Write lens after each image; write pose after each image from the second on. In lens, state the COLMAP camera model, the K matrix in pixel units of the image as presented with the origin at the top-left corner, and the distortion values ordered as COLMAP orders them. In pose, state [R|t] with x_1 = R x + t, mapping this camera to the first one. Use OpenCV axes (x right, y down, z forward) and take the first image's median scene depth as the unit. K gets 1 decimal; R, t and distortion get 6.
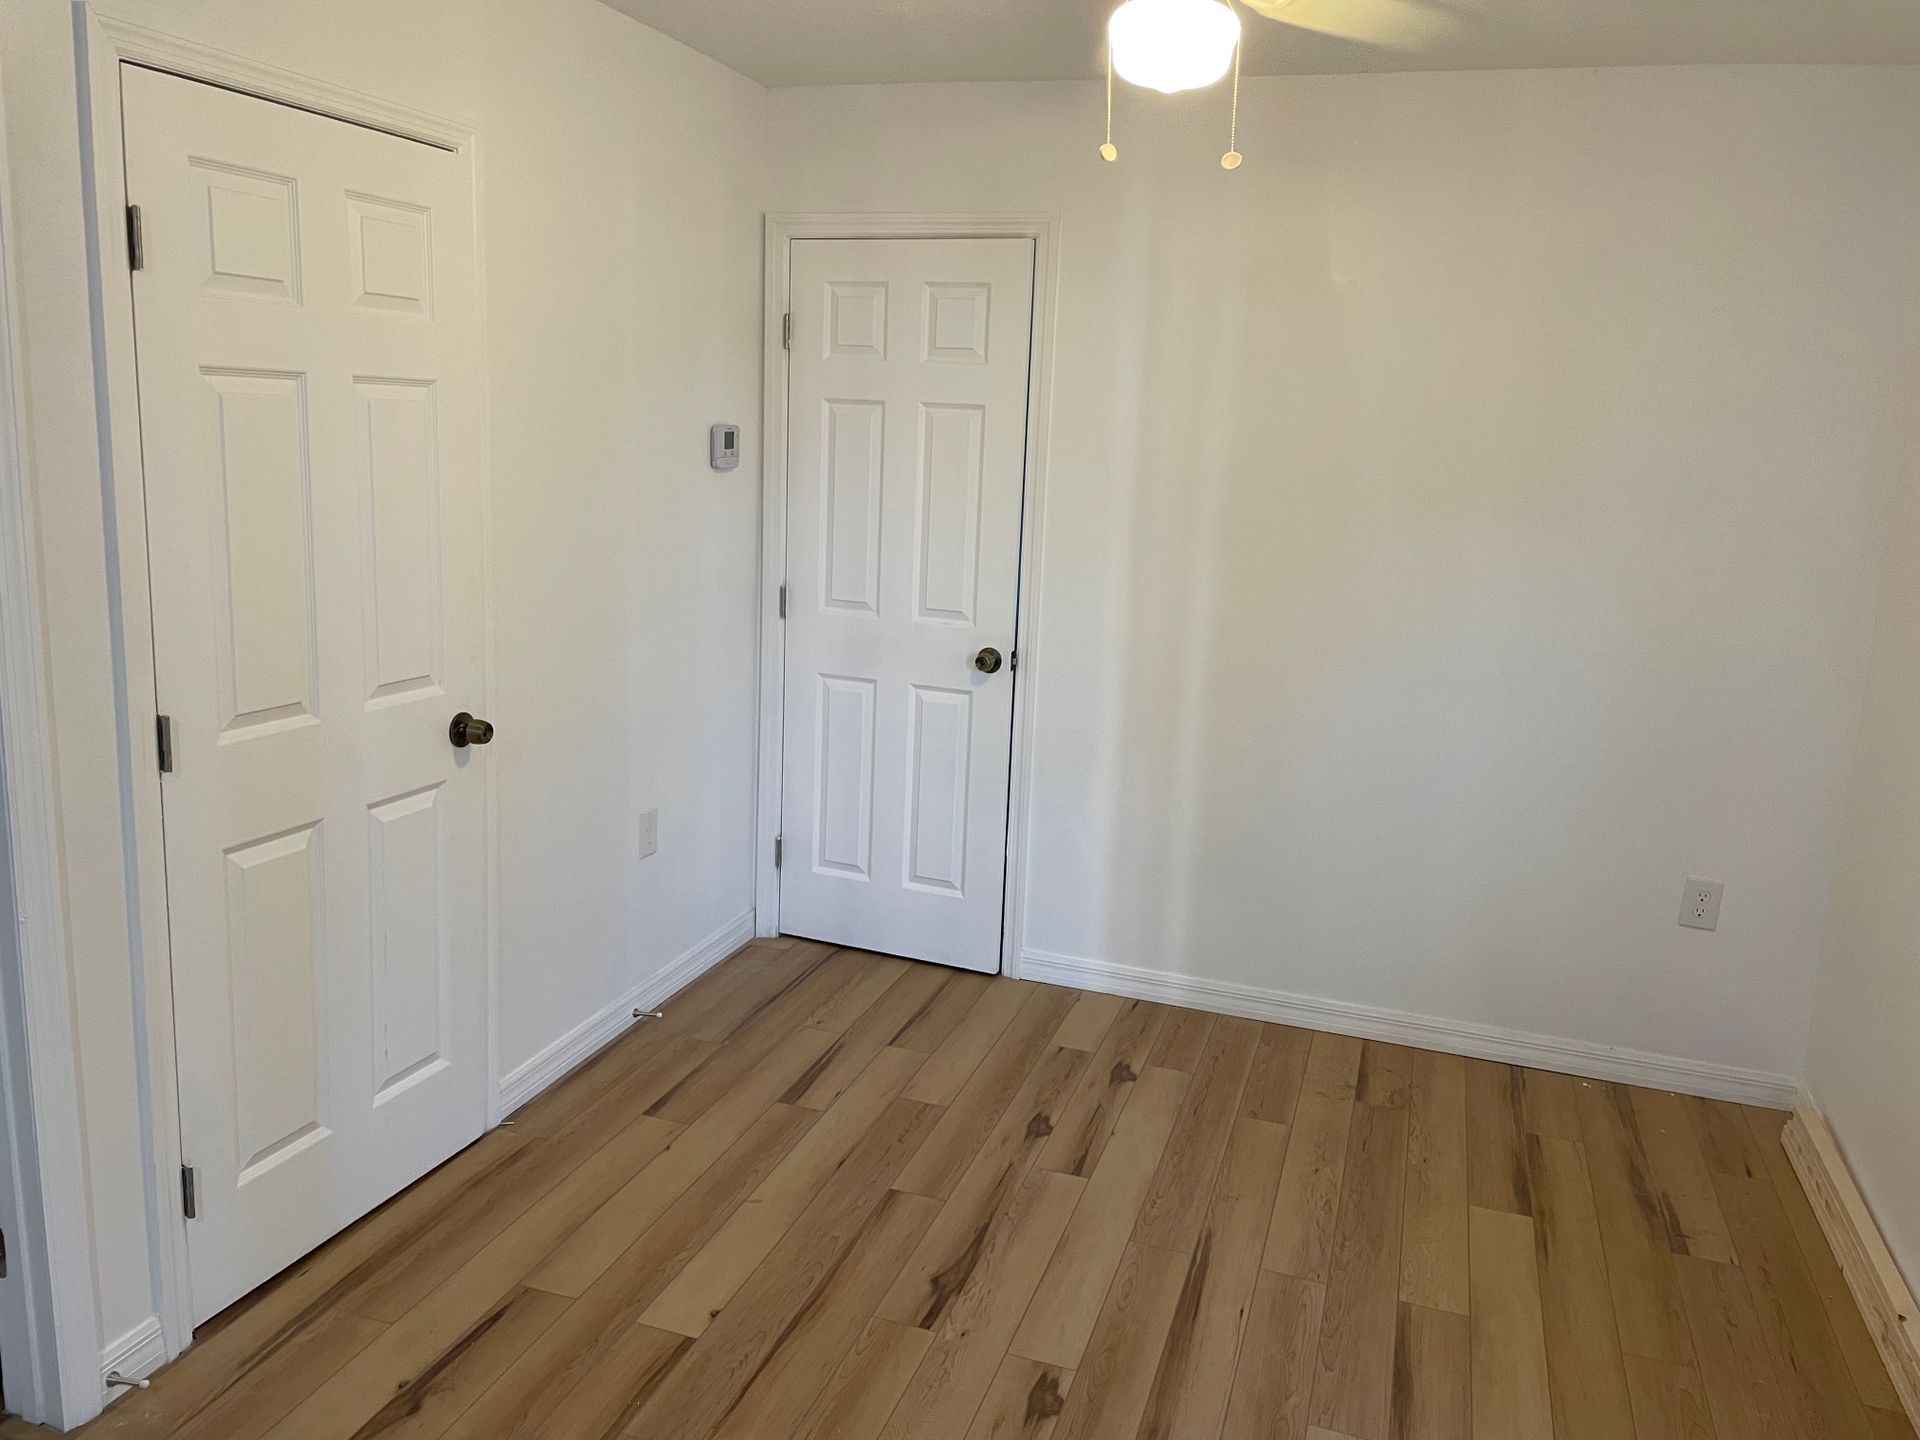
lens RADIAL K [[1469.6, 0, 950.1], [0, 1469.6, 704.8], [0, 0, 1]] dist [0.016375, -0.050110]
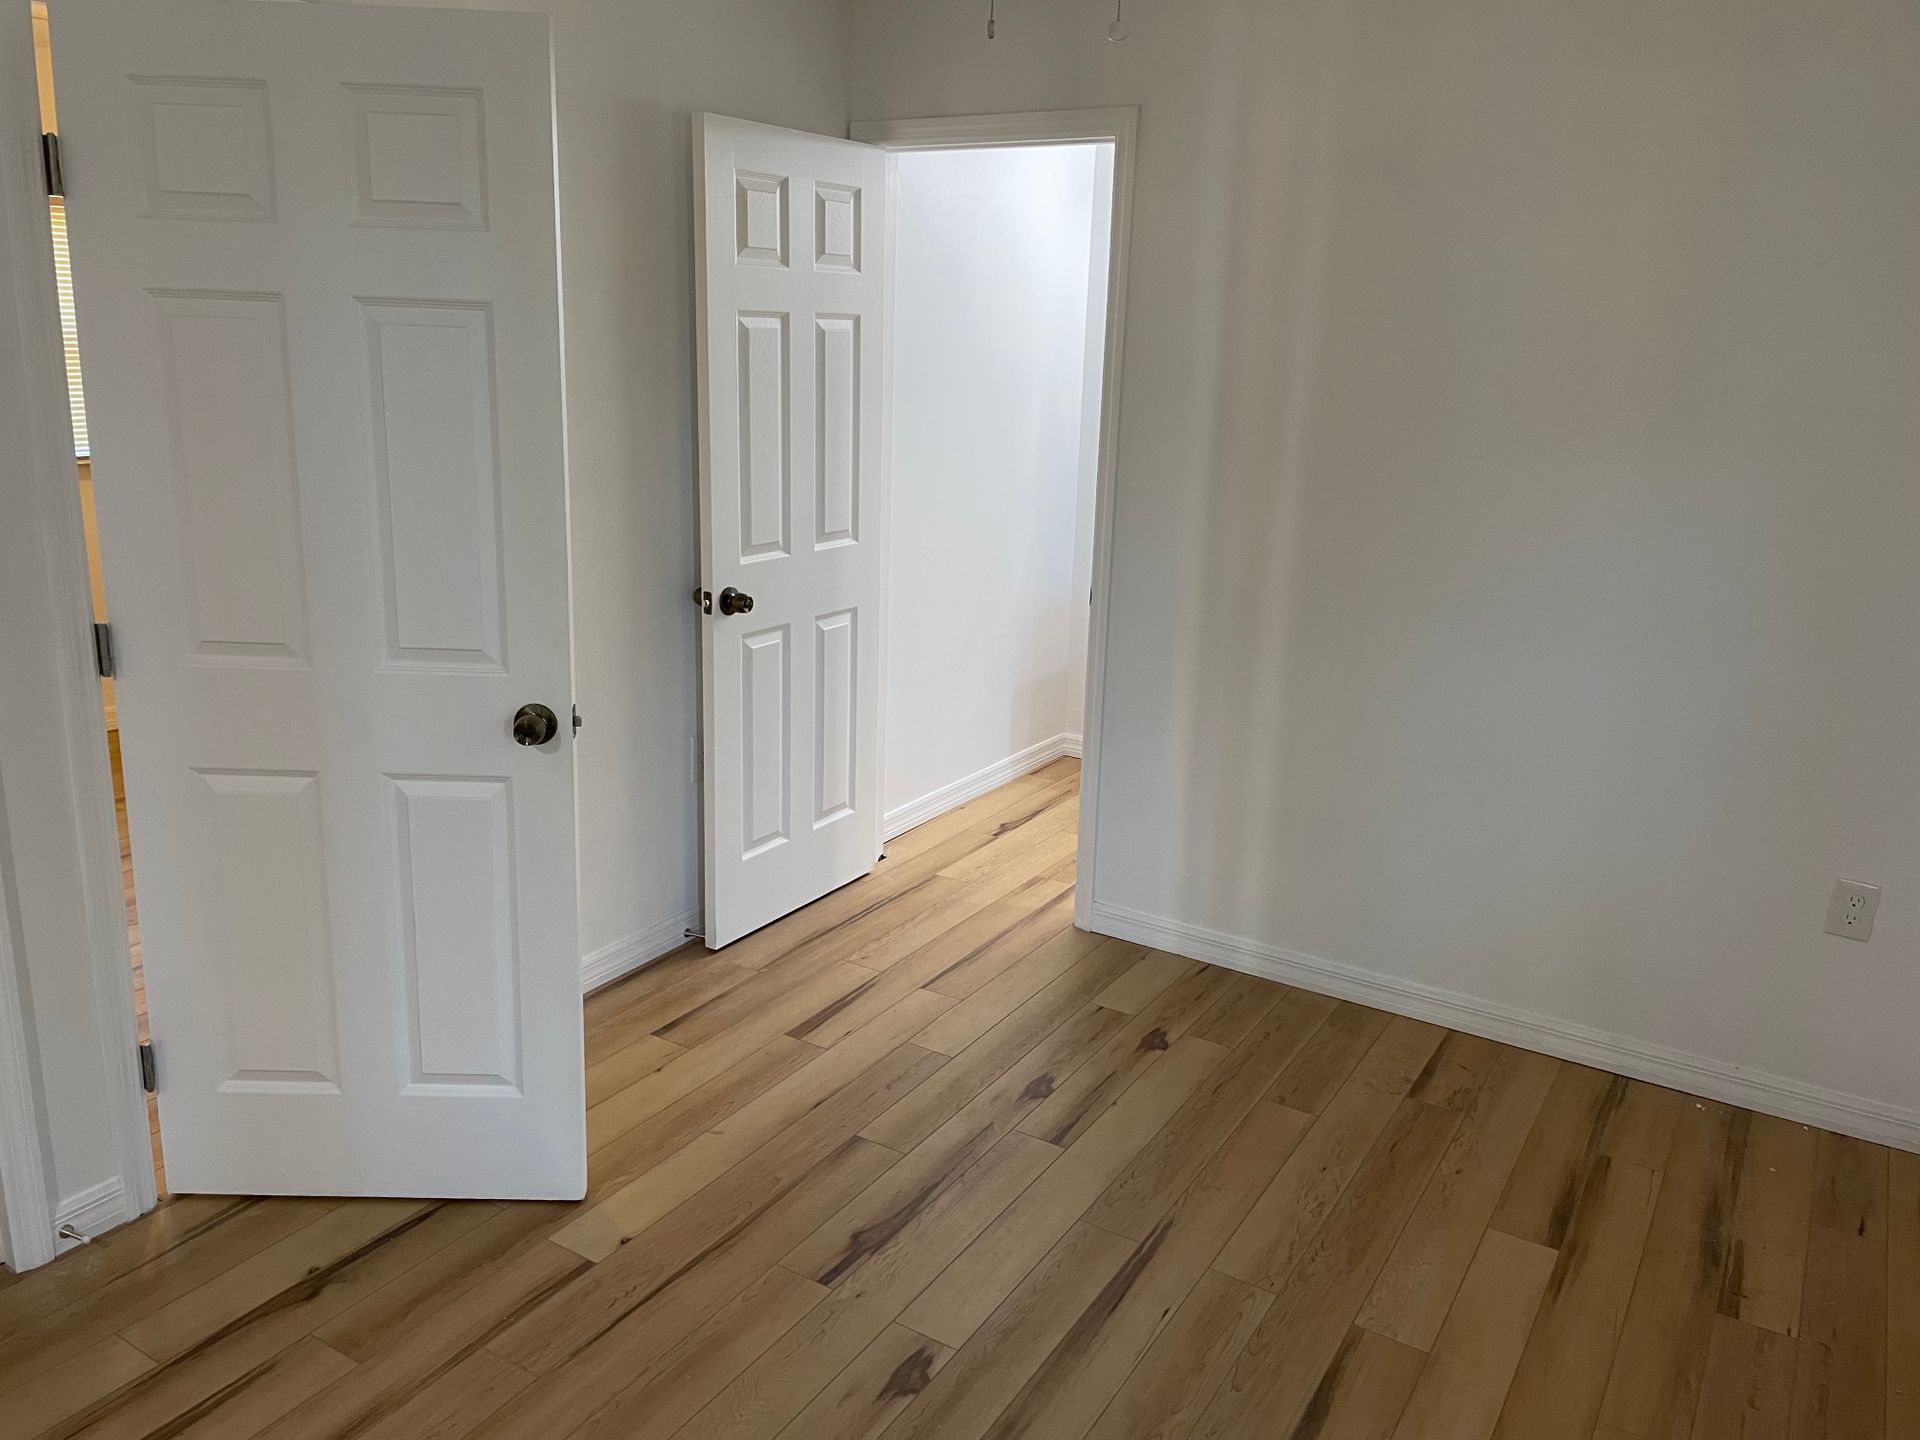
lens RADIAL K [[1469.6, 0, 948.7], [0, 1469.6, 738.0], [0, 0, 1]] dist [0.016375, -0.050110]
pose [[0.974199, 0.054002, -0.219133, 0.215981], [-0.038639, 0.996524, 0.073800, -0.005514], [0.222356, -0.063429, 0.972900, 0.088186]]
